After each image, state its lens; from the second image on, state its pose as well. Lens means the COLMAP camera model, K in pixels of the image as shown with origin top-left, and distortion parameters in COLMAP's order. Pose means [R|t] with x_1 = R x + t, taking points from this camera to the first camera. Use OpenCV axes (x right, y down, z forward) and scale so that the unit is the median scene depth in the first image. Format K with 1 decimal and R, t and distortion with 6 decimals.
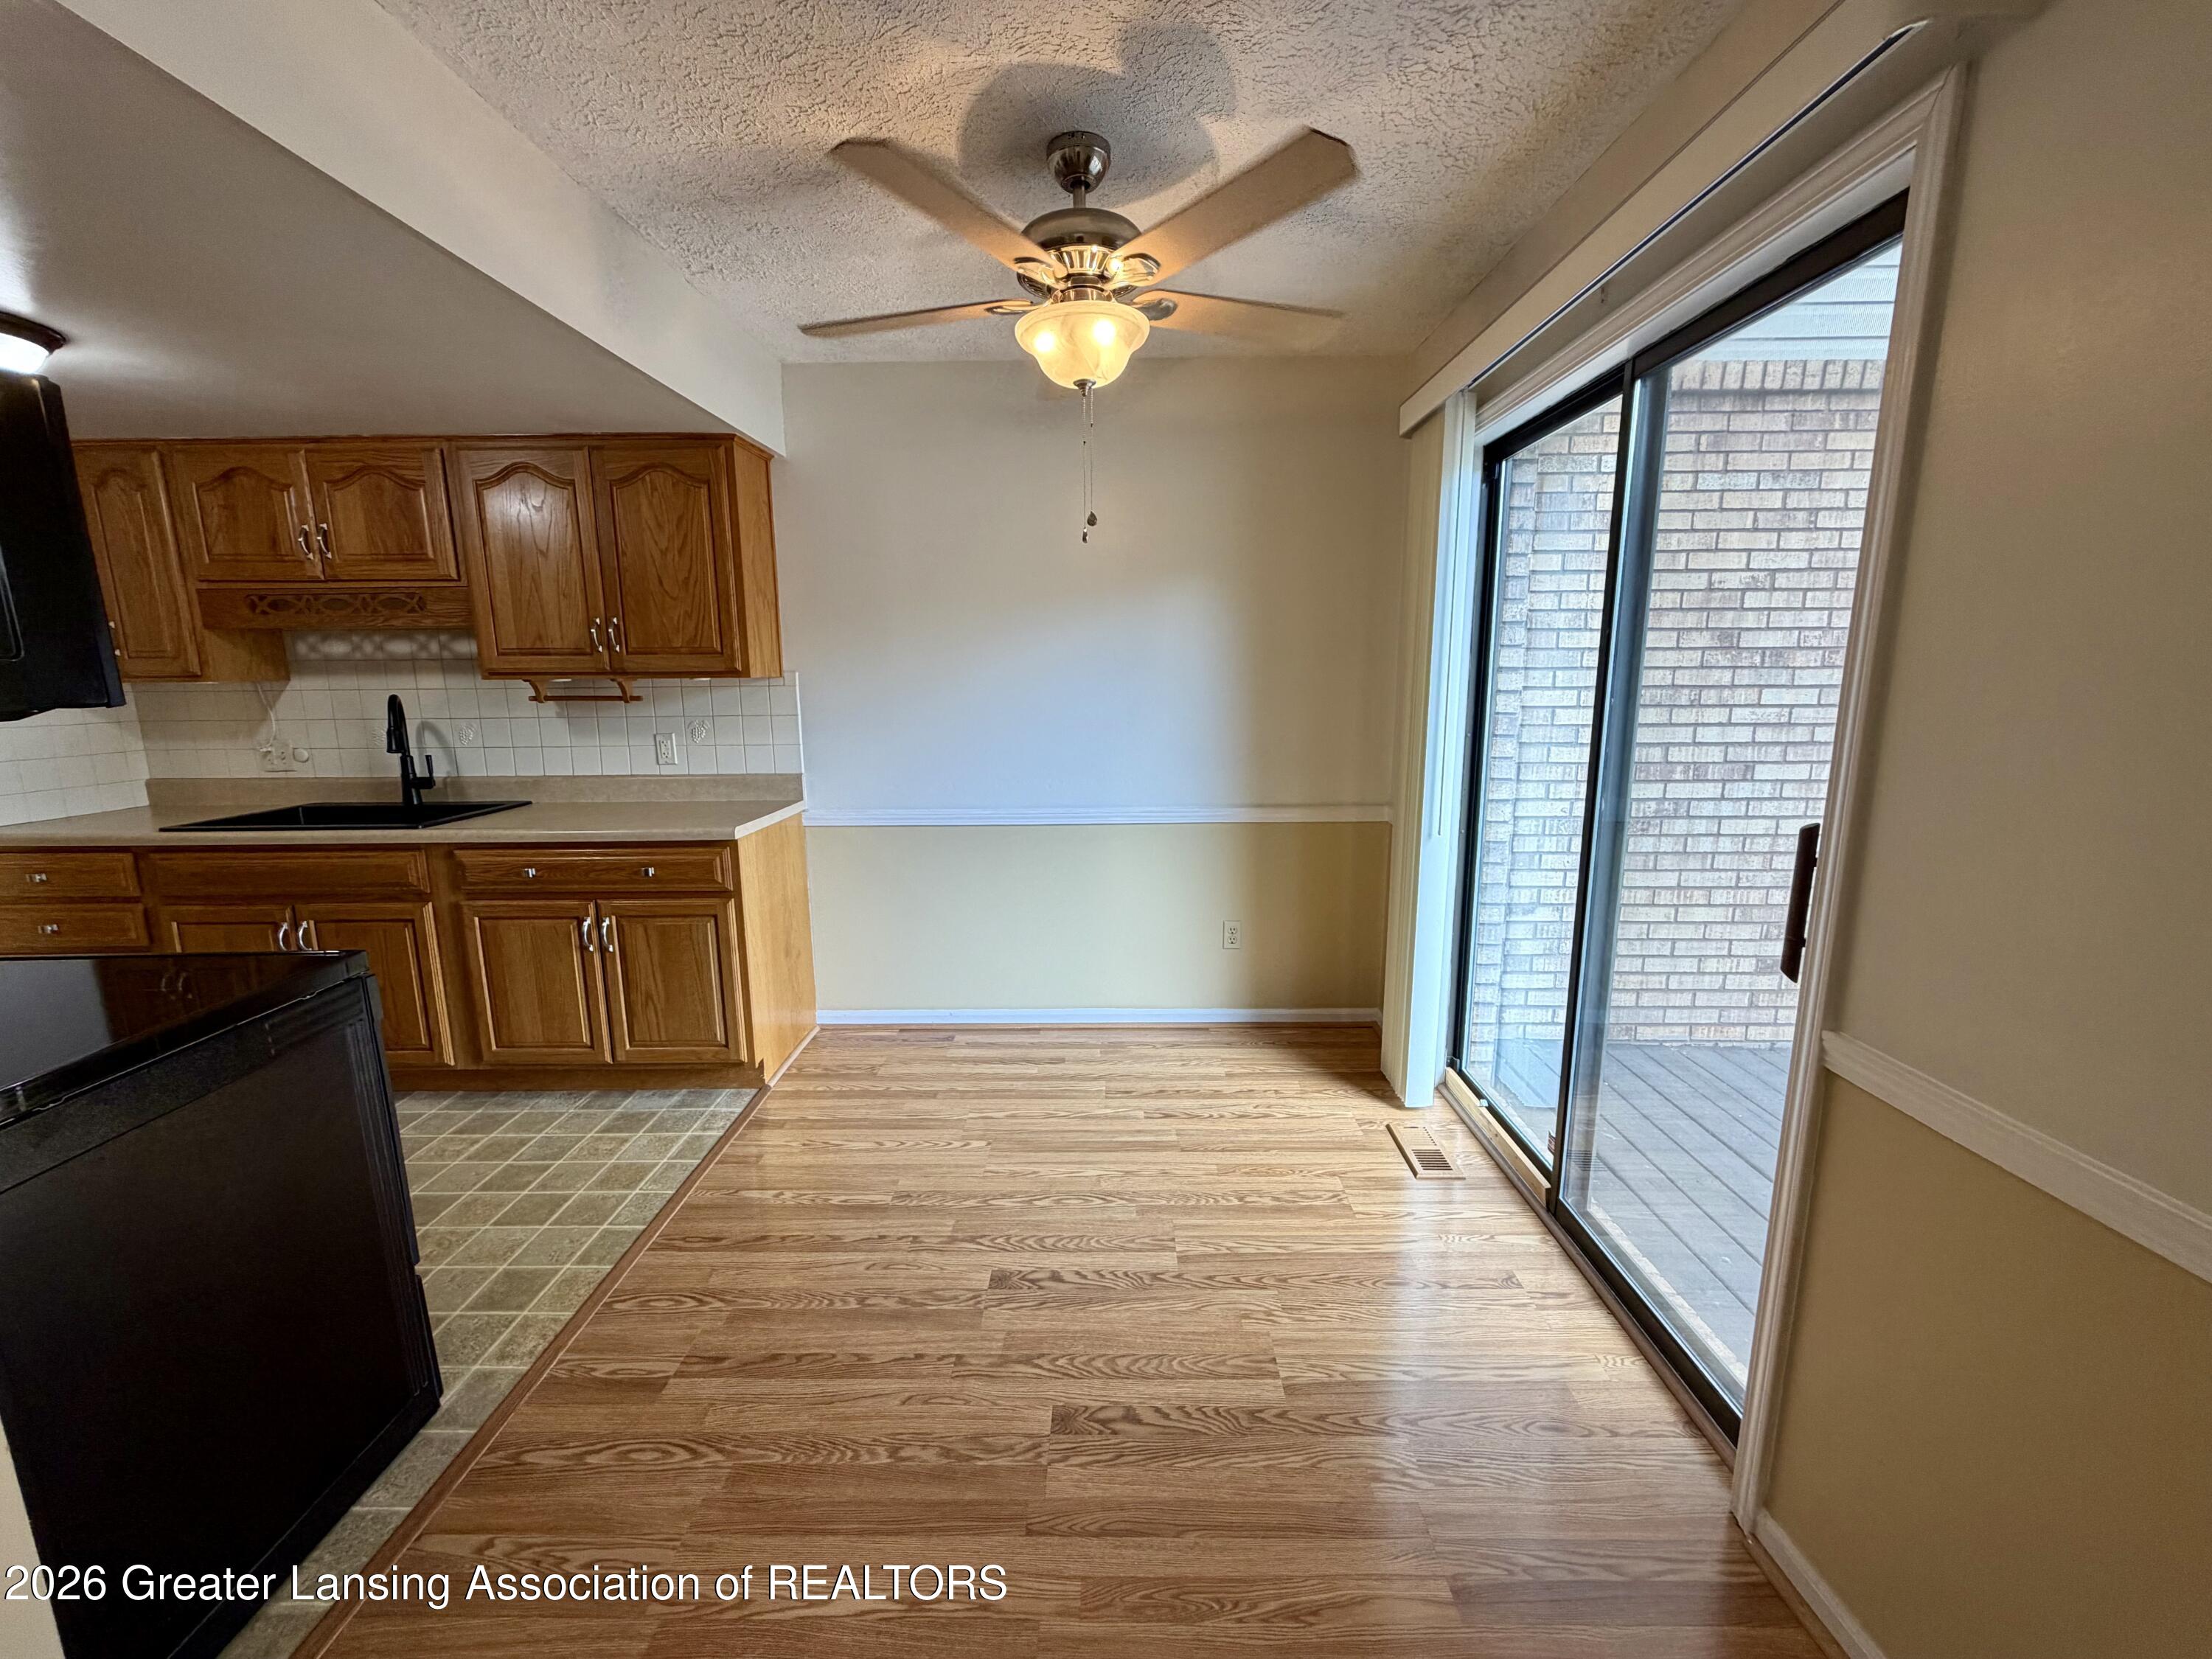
lens RADIAL K [[883.0, 0, 1103.3], [0, 883.0, 827.5], [0, 0, 1]] dist [-0.005933, 0.000337]
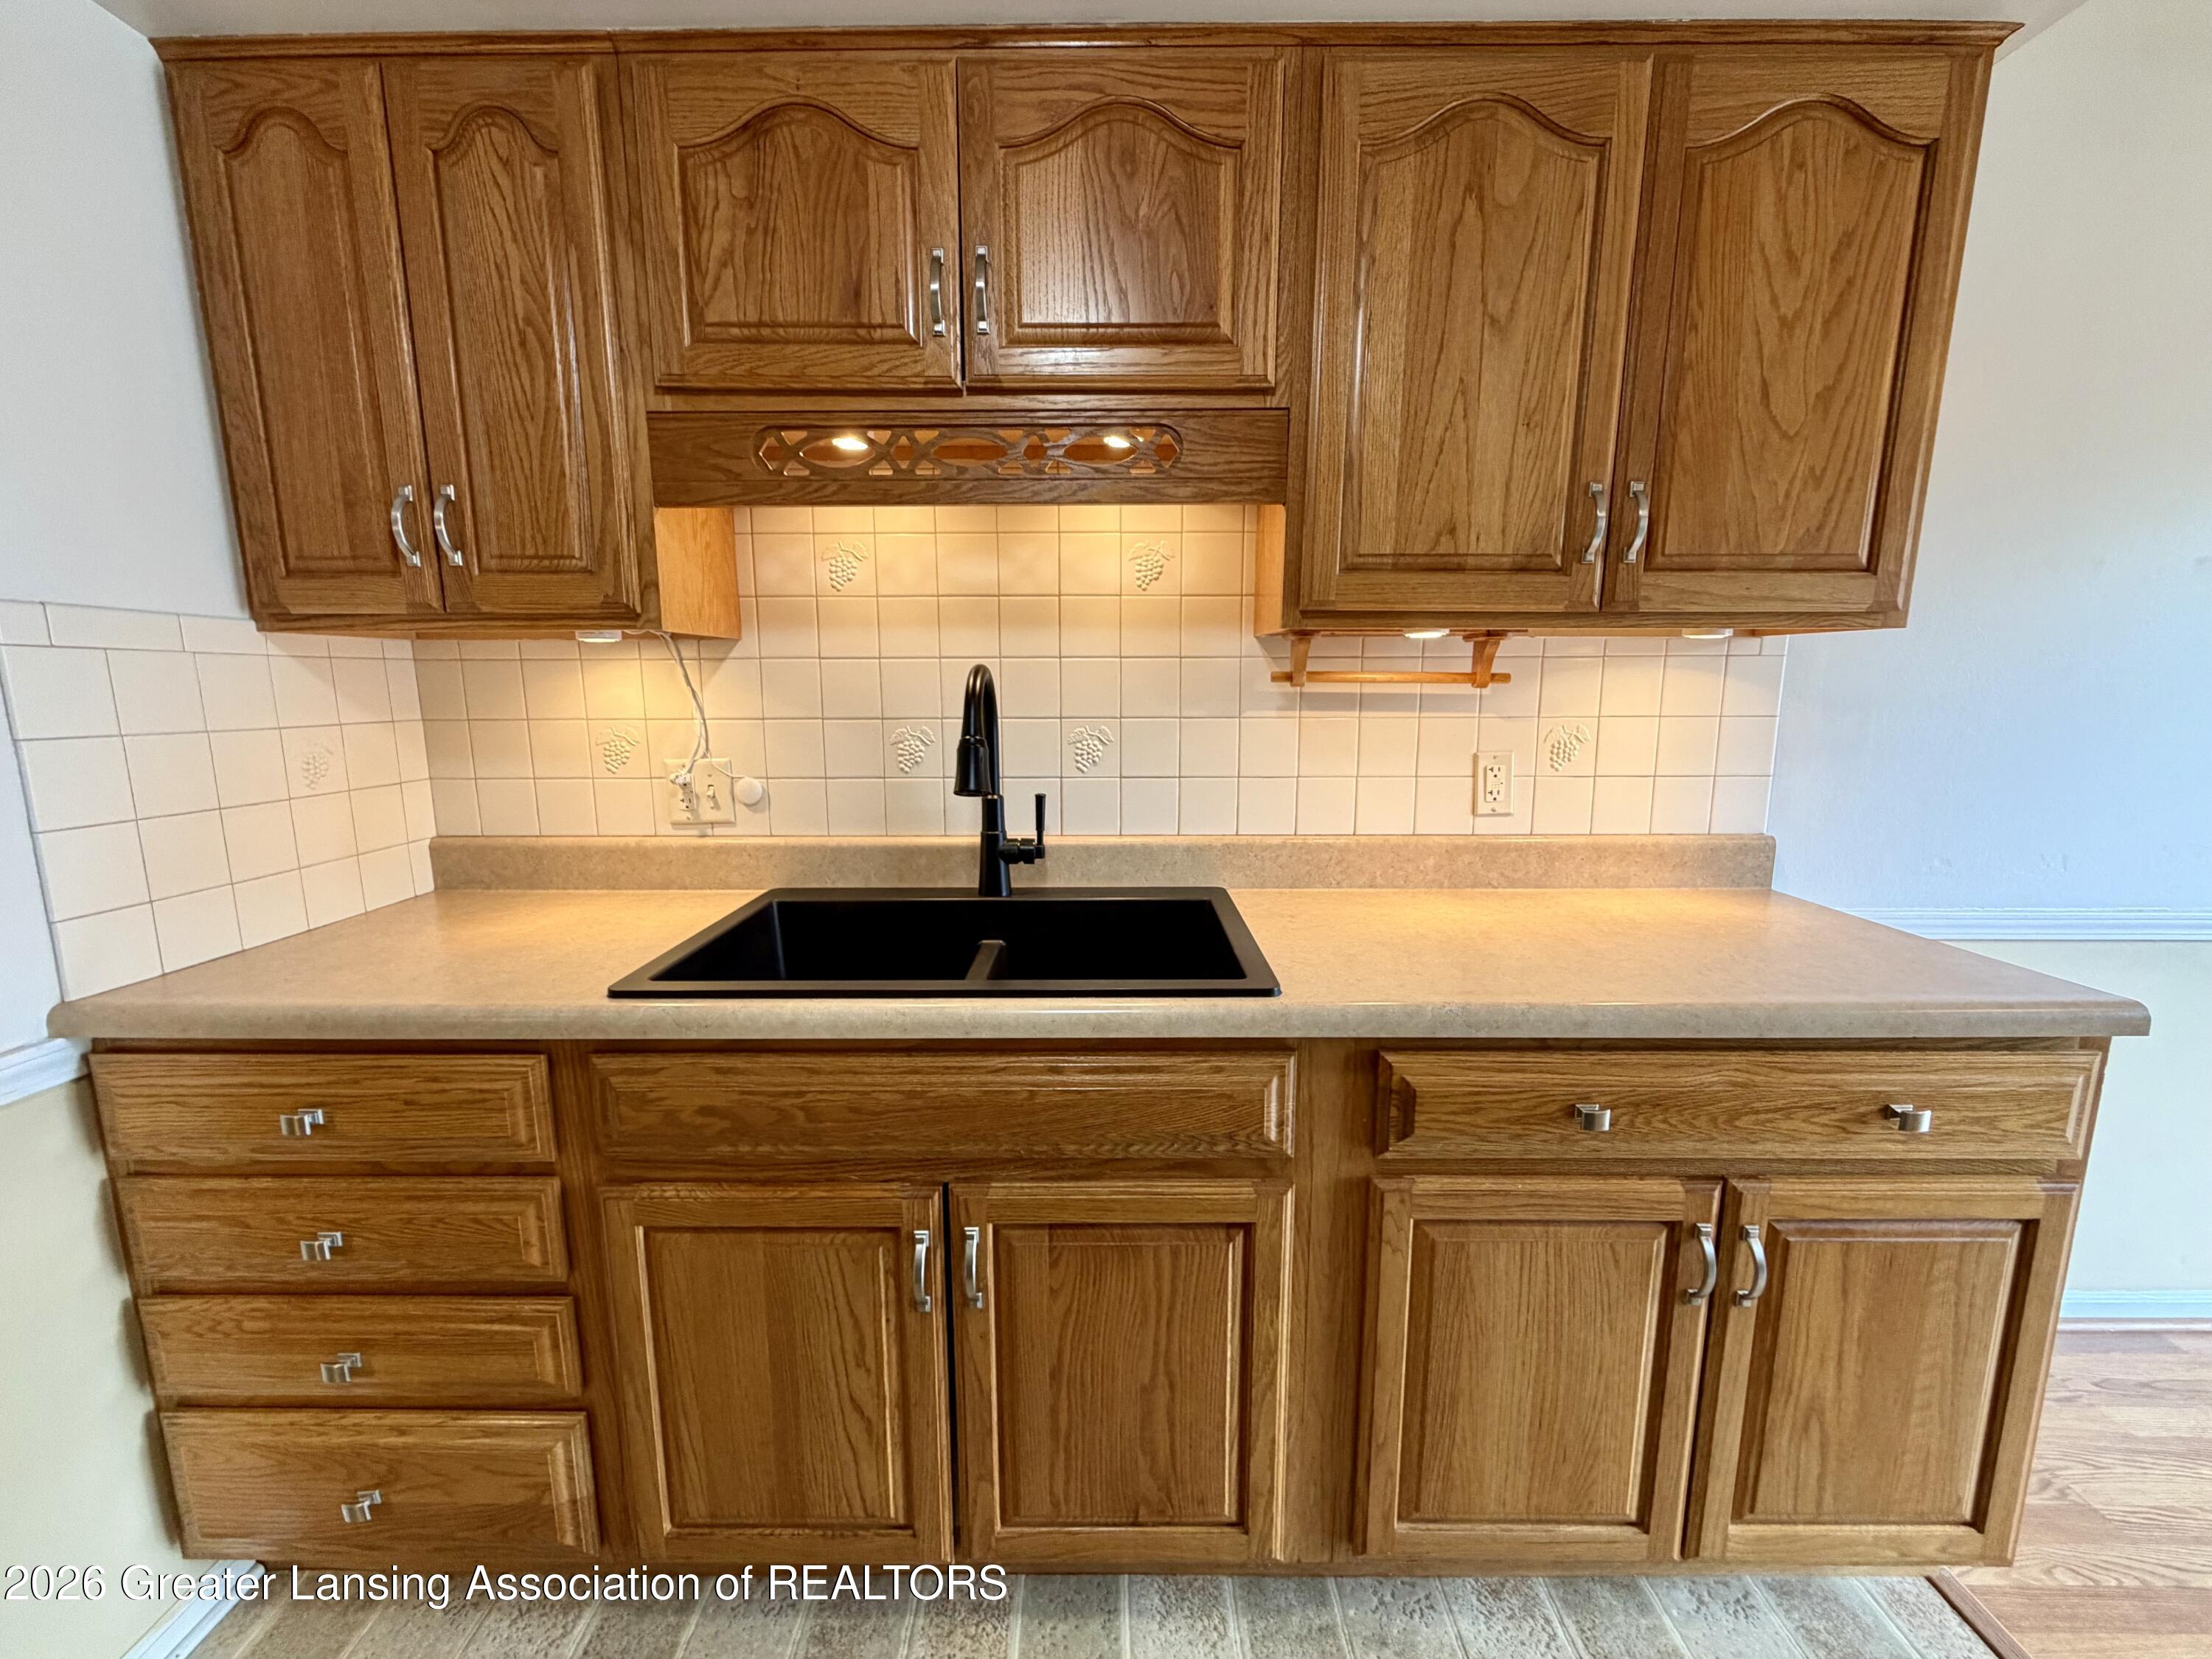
lens RADIAL K [[883.0, 0, 1089.9], [0, 883.0, 829.6], [0, 0, 1]] dist [-0.005933, 0.000337]
pose [[0.999974, 0.004886, -0.005353, -0.841405], [-0.004958, 0.999897, -0.013435, -0.065312], [0.005287, 0.013461, 0.999895, 0.593254]]
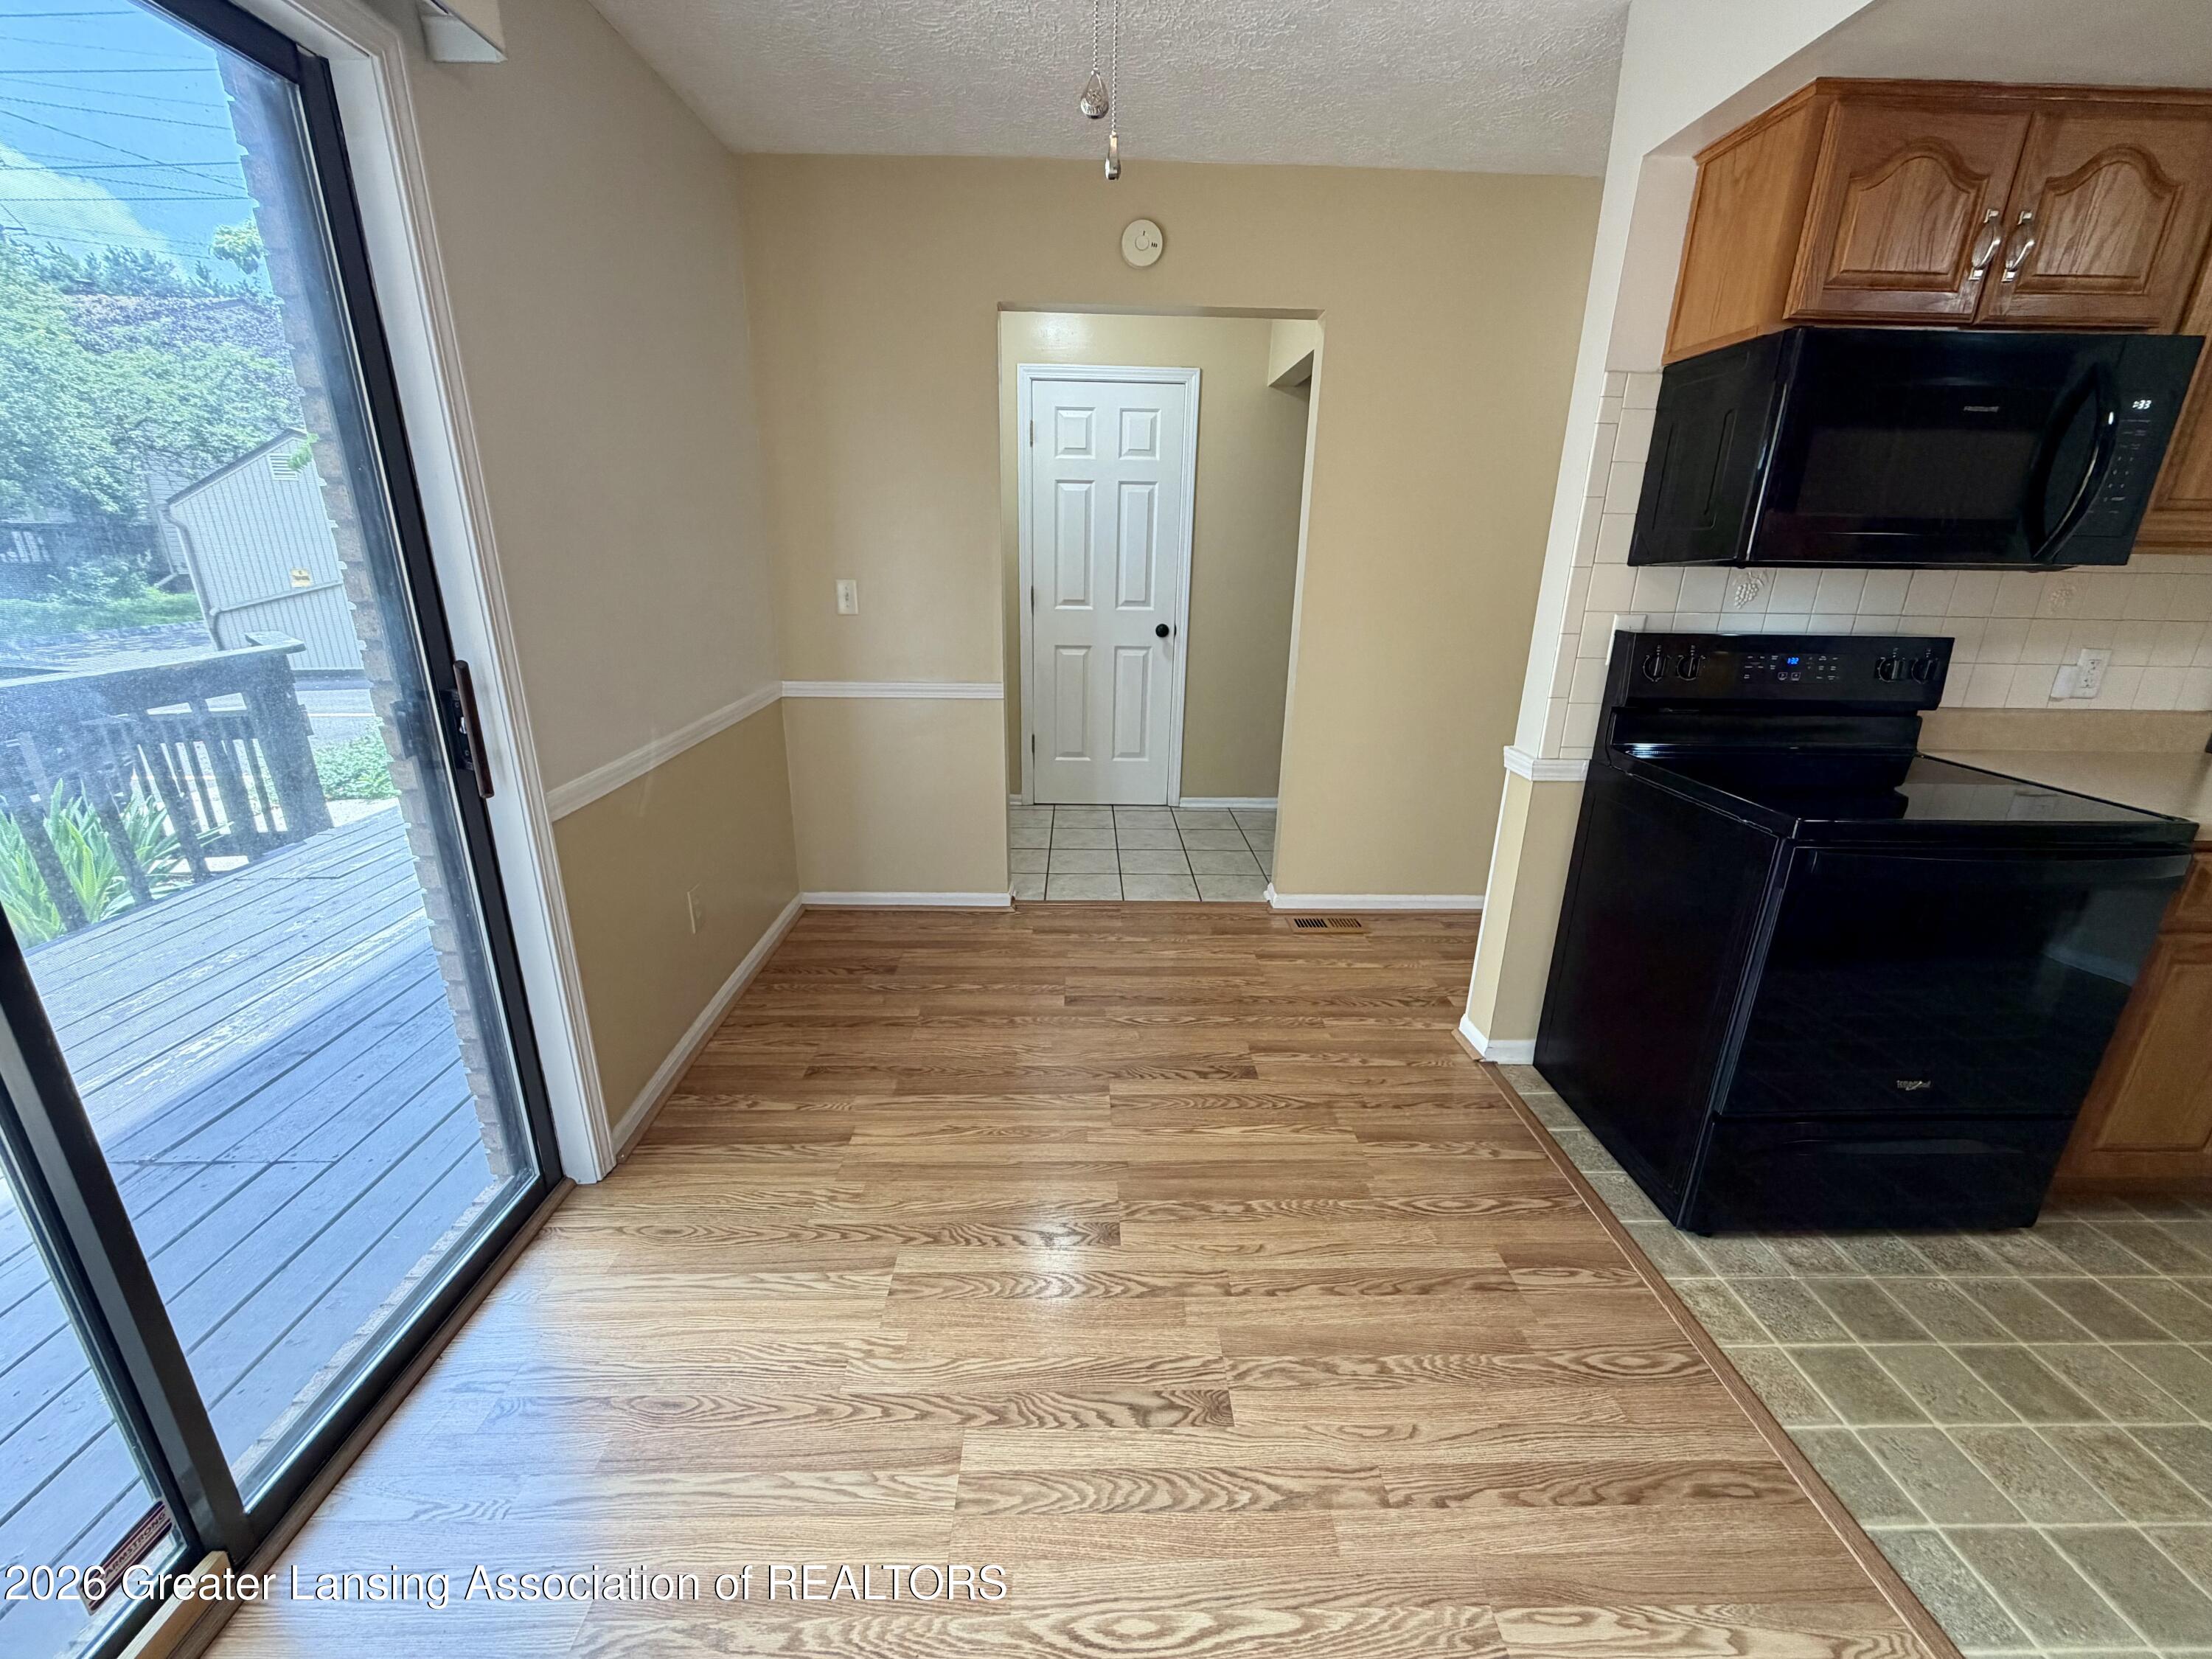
lens RADIAL K [[883.0, 0, 1095.8], [0, 883.0, 827.4], [0, 0, 1]] dist [-0.005933, 0.000337]
pose [[-0.999629, 0.002806, -0.027101, 0.000319], [-0.010351, 0.880982, 0.473037, -0.174175], [0.025203, 0.473142, -0.880626, 1.012244]]
